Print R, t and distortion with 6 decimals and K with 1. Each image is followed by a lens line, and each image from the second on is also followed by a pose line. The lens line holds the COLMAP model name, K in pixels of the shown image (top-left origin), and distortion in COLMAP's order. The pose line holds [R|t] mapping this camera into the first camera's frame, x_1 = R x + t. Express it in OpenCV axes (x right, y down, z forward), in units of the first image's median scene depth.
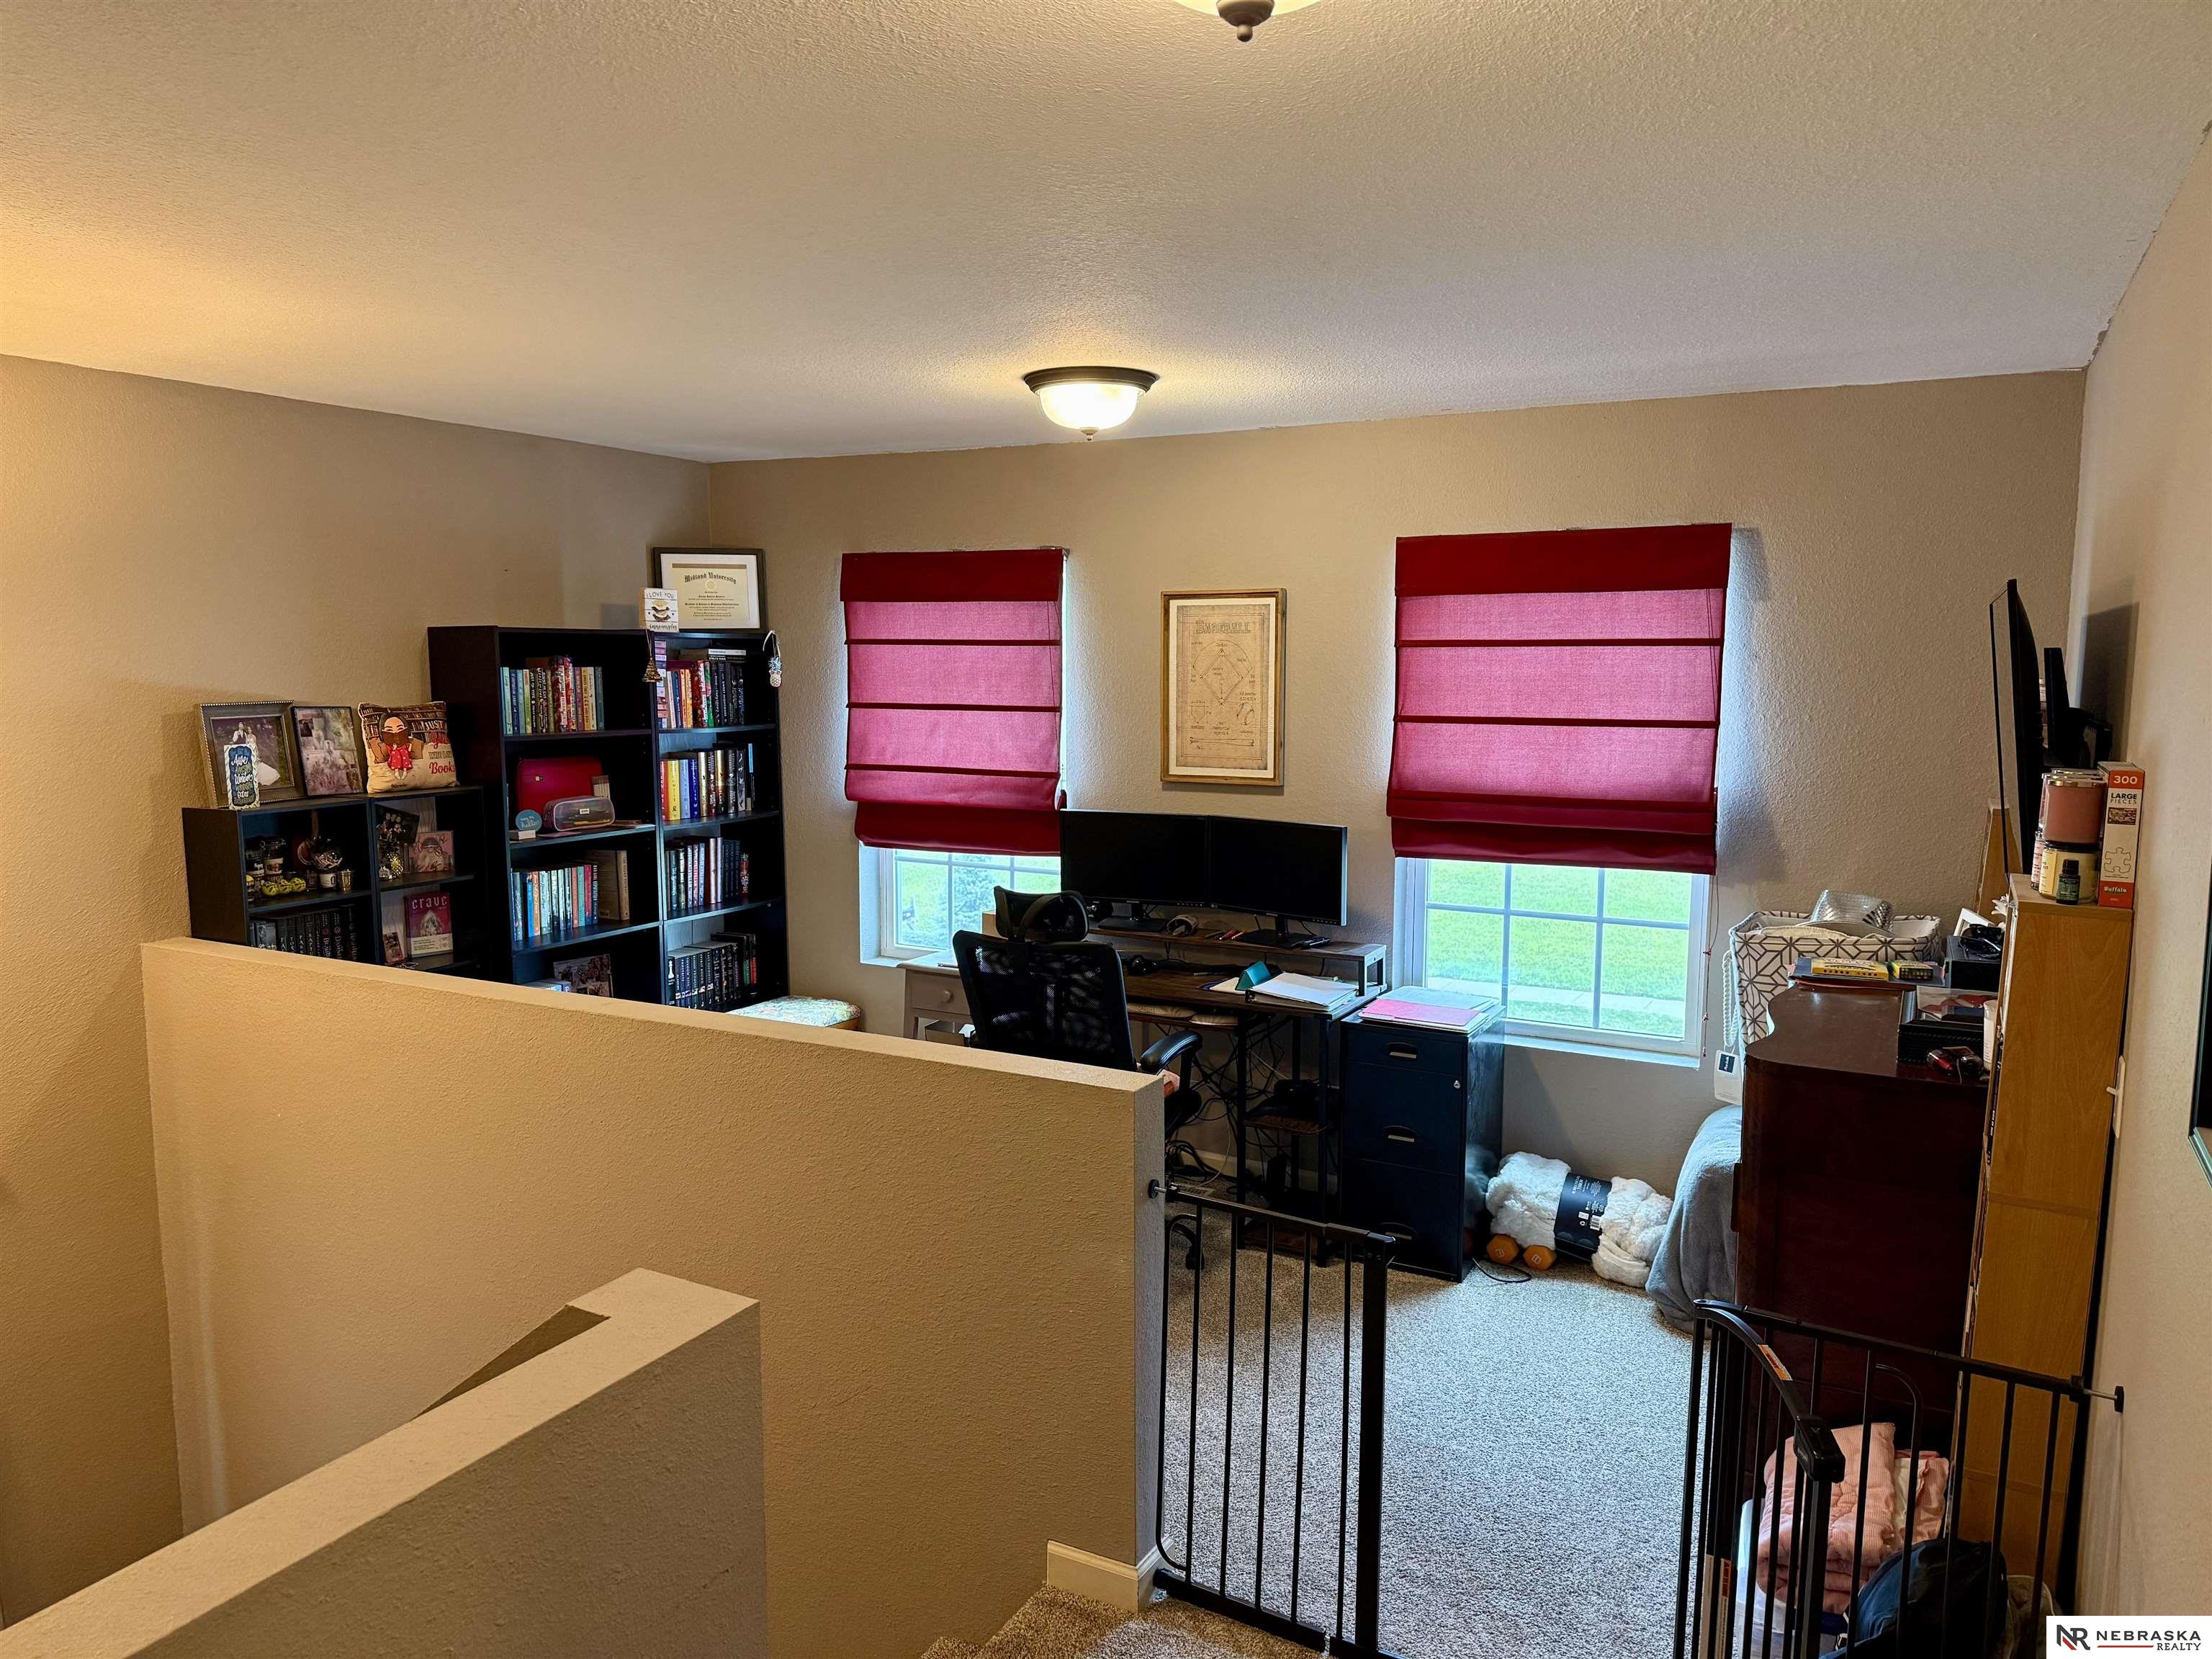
lens RADIAL K [[1564.7, 0, 1105.8], [0, 1564.7, 842.0], [0, 0, 1]] dist [0.102644, -0.118785]
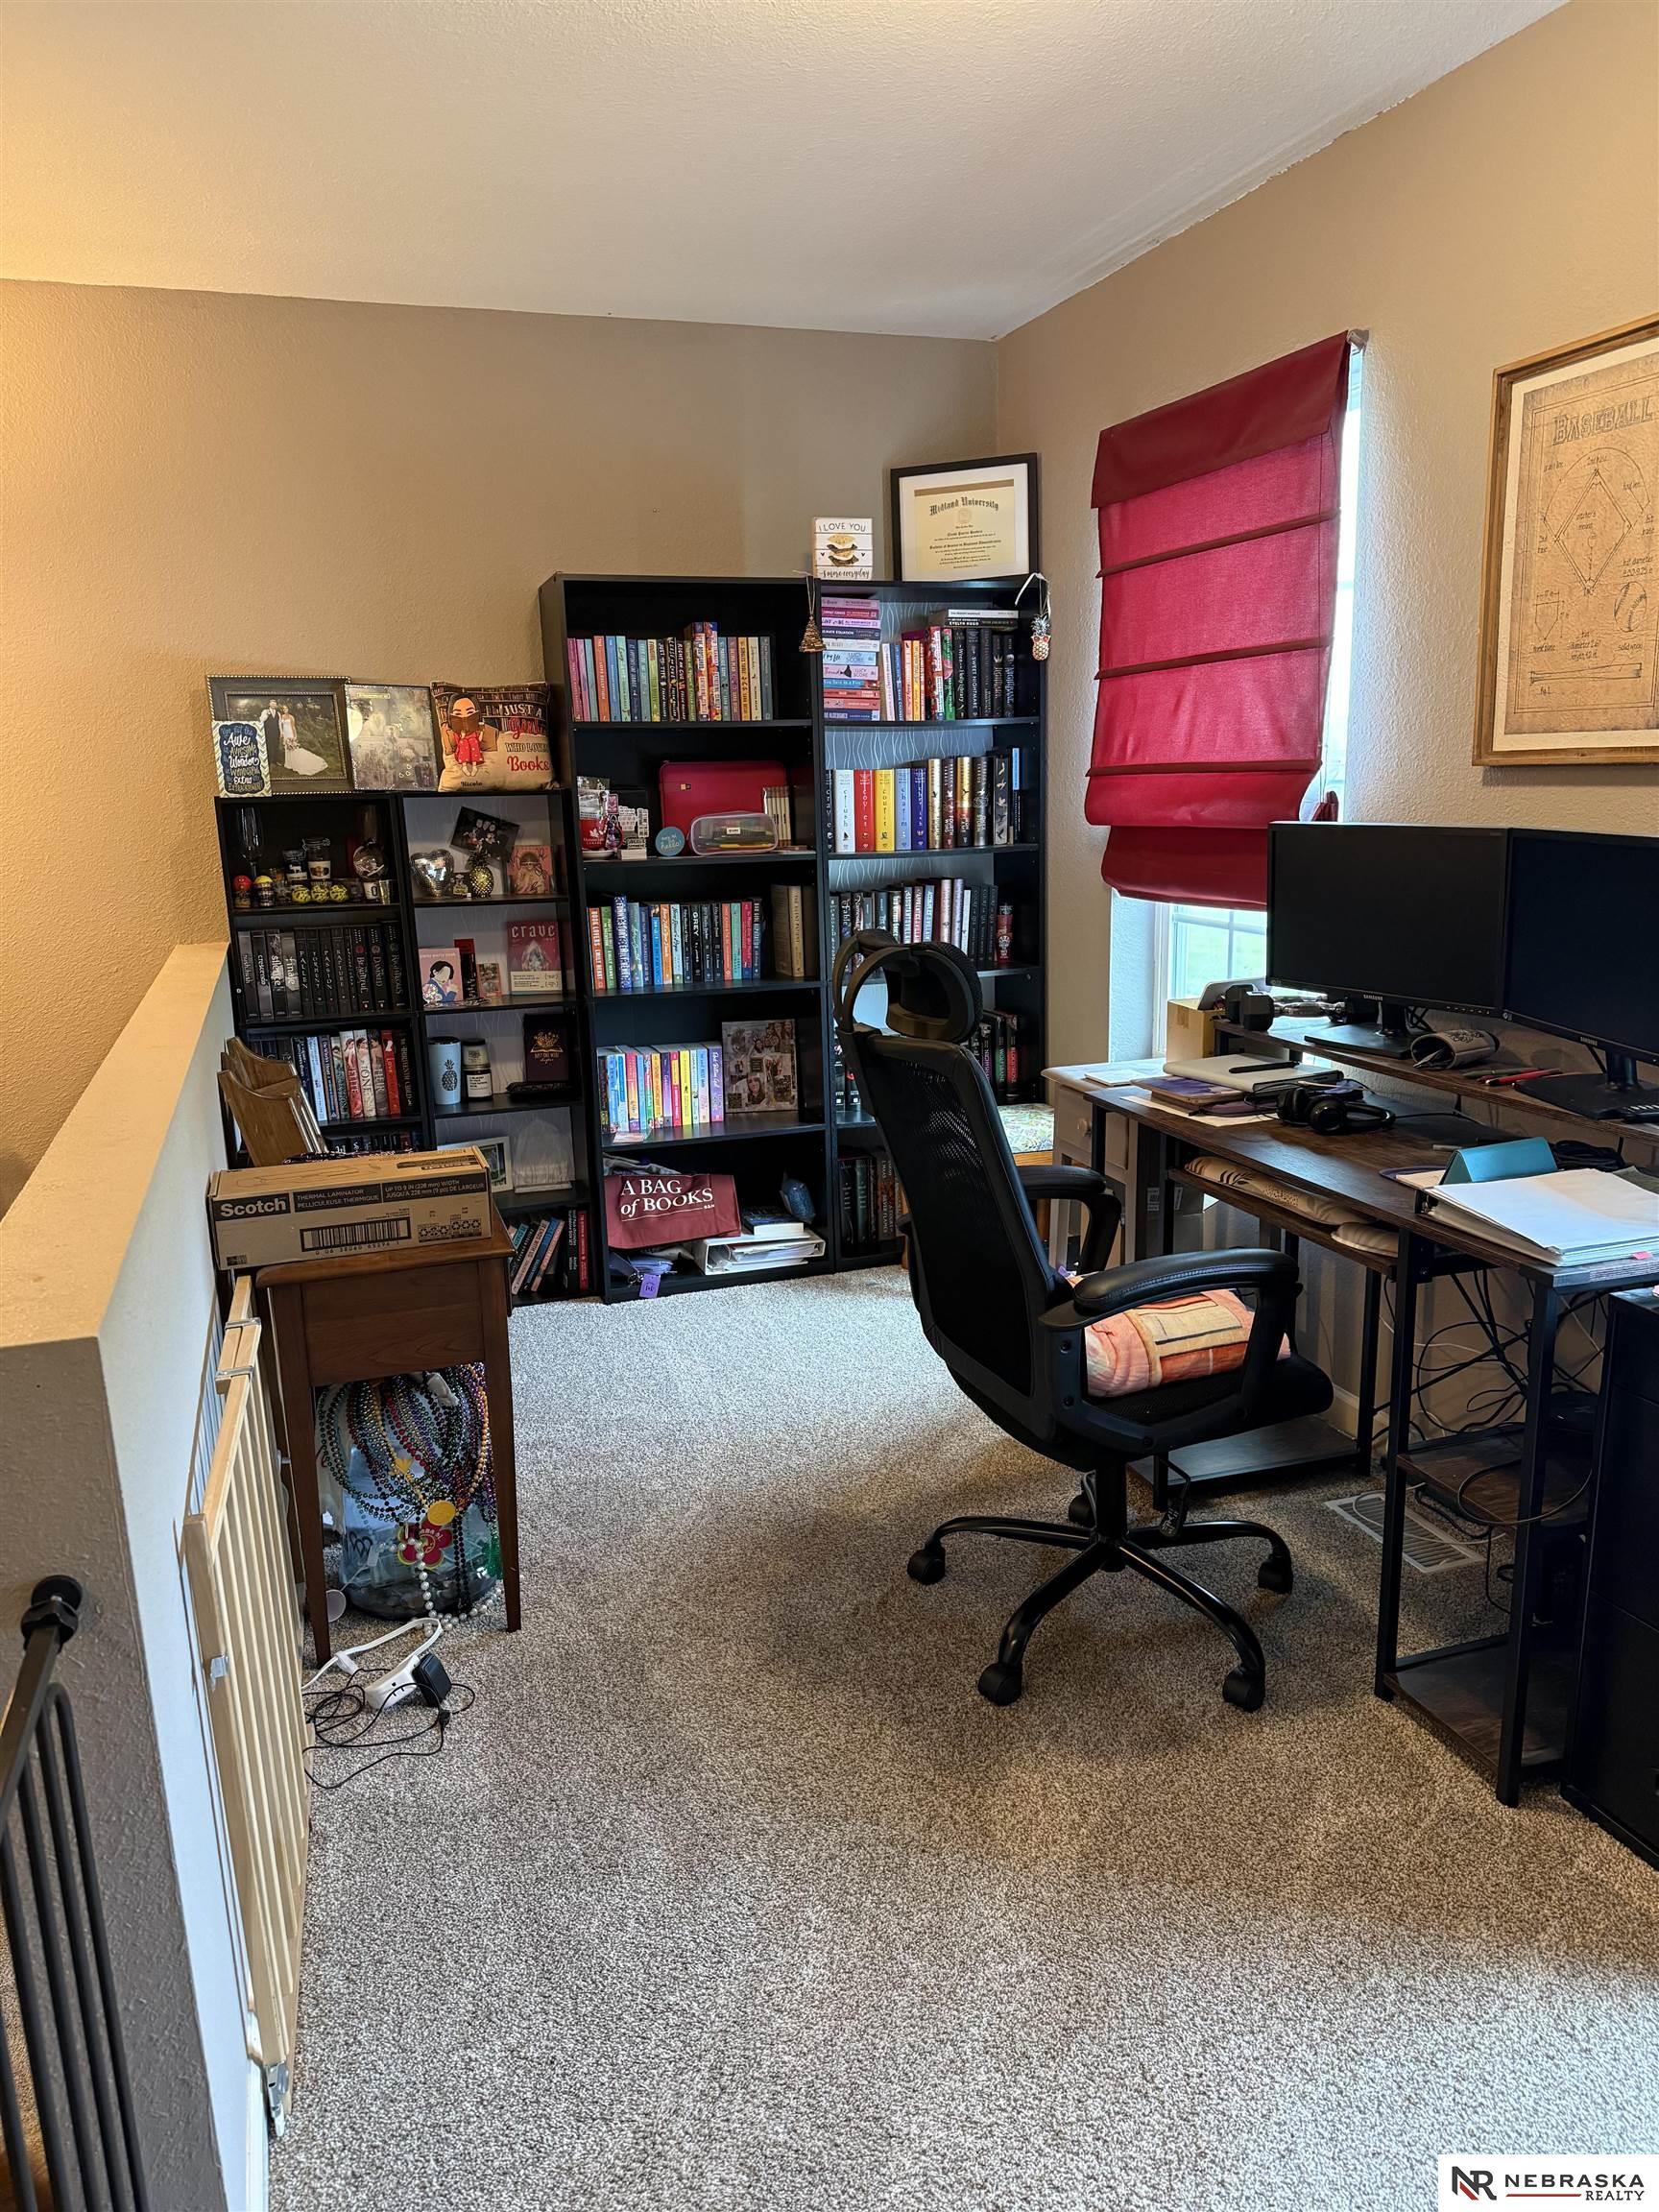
lens RADIAL K [[1564.7, 0, 837.8], [0, 1564.7, 1138.5], [0, 0, 1]] dist [0.102644, -0.118785]
pose [[0.728815, 0.133583, -0.671553, 0.248394], [-0.054994, 0.989036, 0.137051, 0.021934], [0.682498, -0.062953, 0.728171, 0.463724]]
